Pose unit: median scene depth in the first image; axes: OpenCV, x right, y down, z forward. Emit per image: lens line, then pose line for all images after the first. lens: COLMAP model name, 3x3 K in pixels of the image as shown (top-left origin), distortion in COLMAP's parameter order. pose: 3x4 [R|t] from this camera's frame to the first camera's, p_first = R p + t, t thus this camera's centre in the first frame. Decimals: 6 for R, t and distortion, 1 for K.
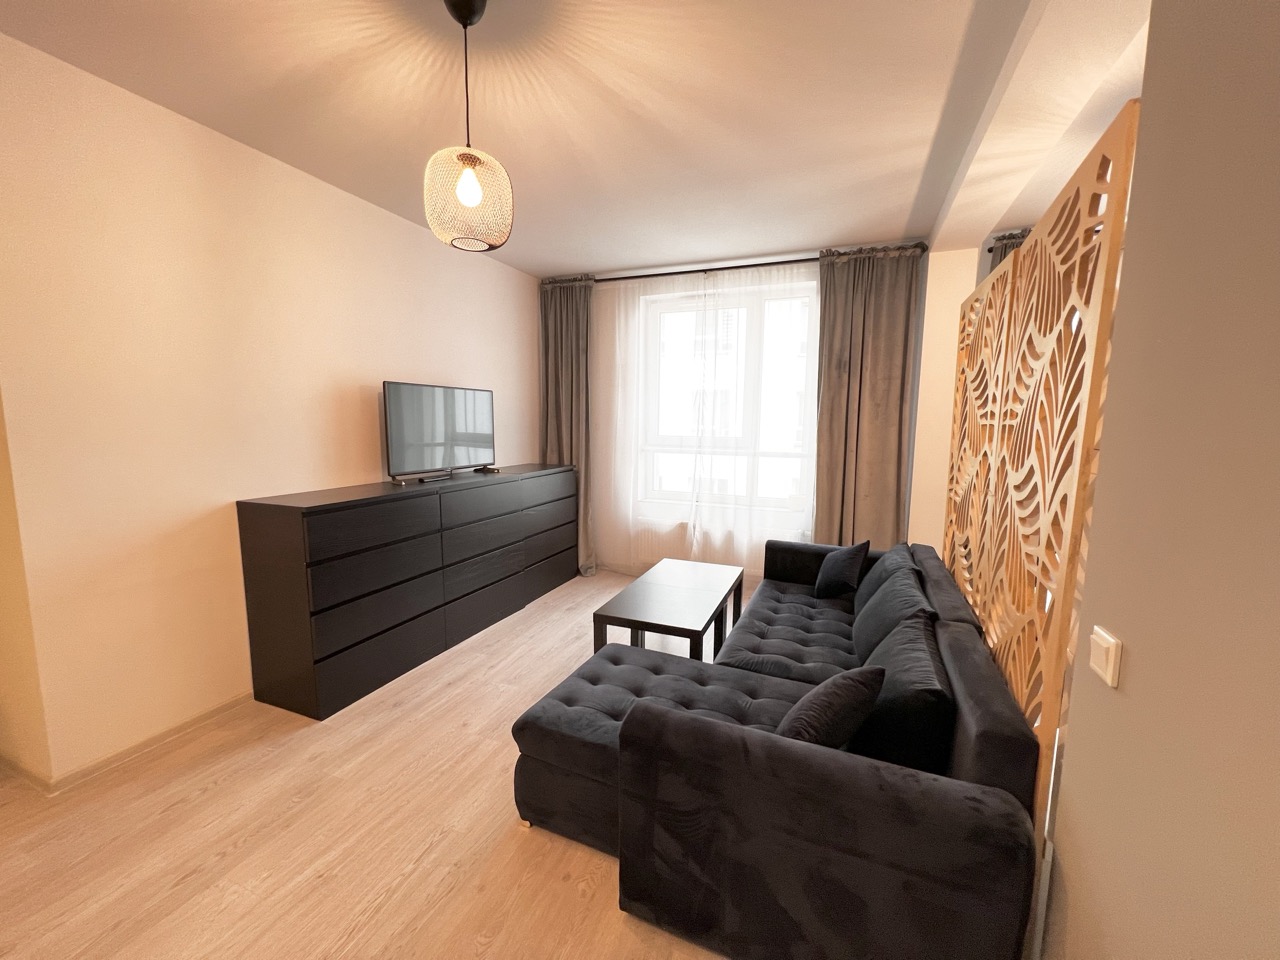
lens RADIAL K [[512.0, 0, 638.6], [0, 512.0, 481.4], [0, 0, 1]] dist [-0.001571, 0.000444]
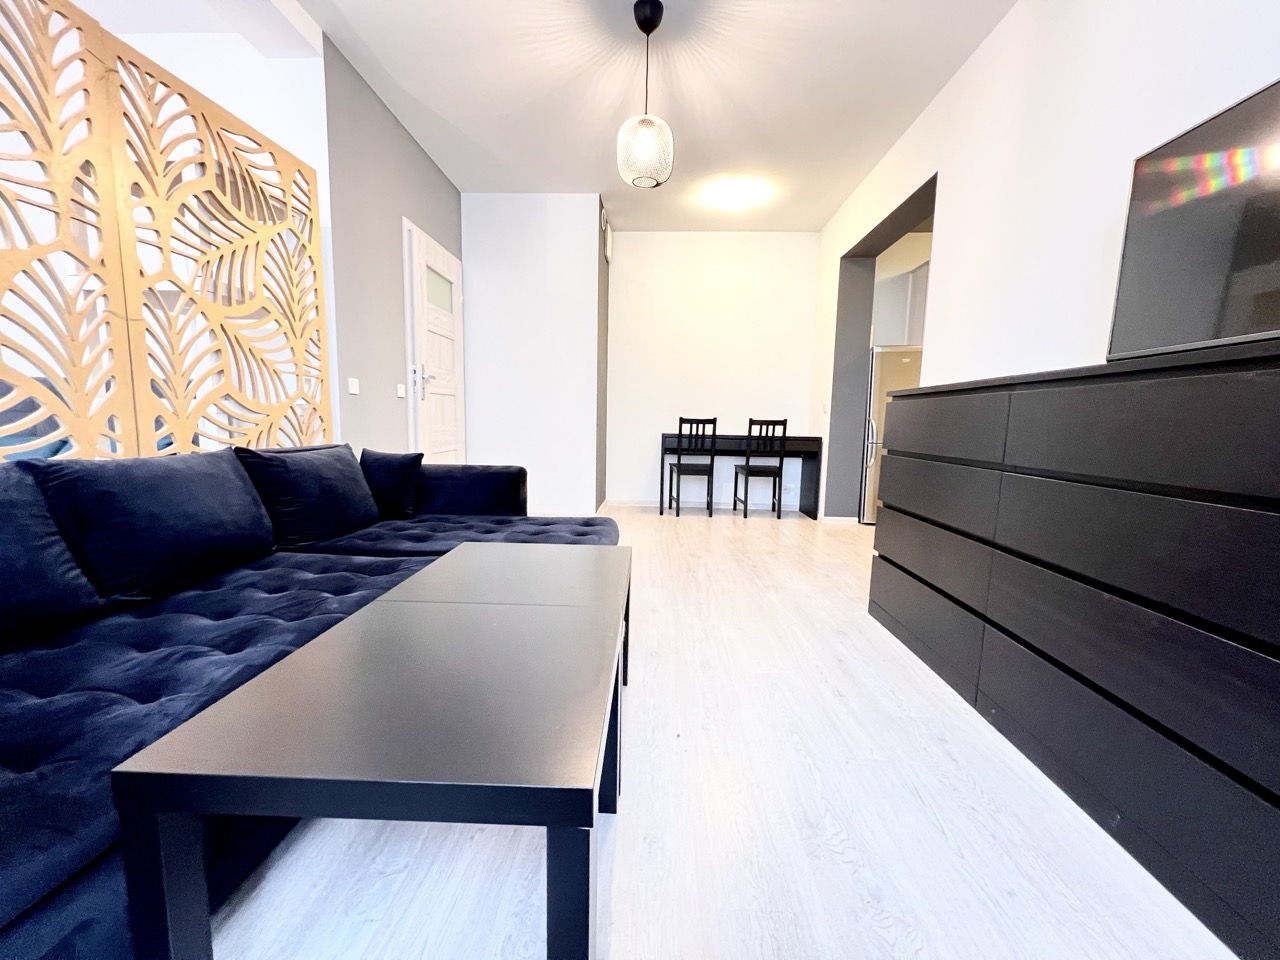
lens RADIAL K [[512.0, 0, 638.8], [0, 512.0, 483.1], [0, 0, 1]] dist [-0.001571, 0.000444]
pose [[-0.938069, 0.010772, -0.346281, 0.133830], [-0.072128, 0.971543, 0.225615, 0.031570], [0.338857, 0.236619, -0.910597, 1.636726]]
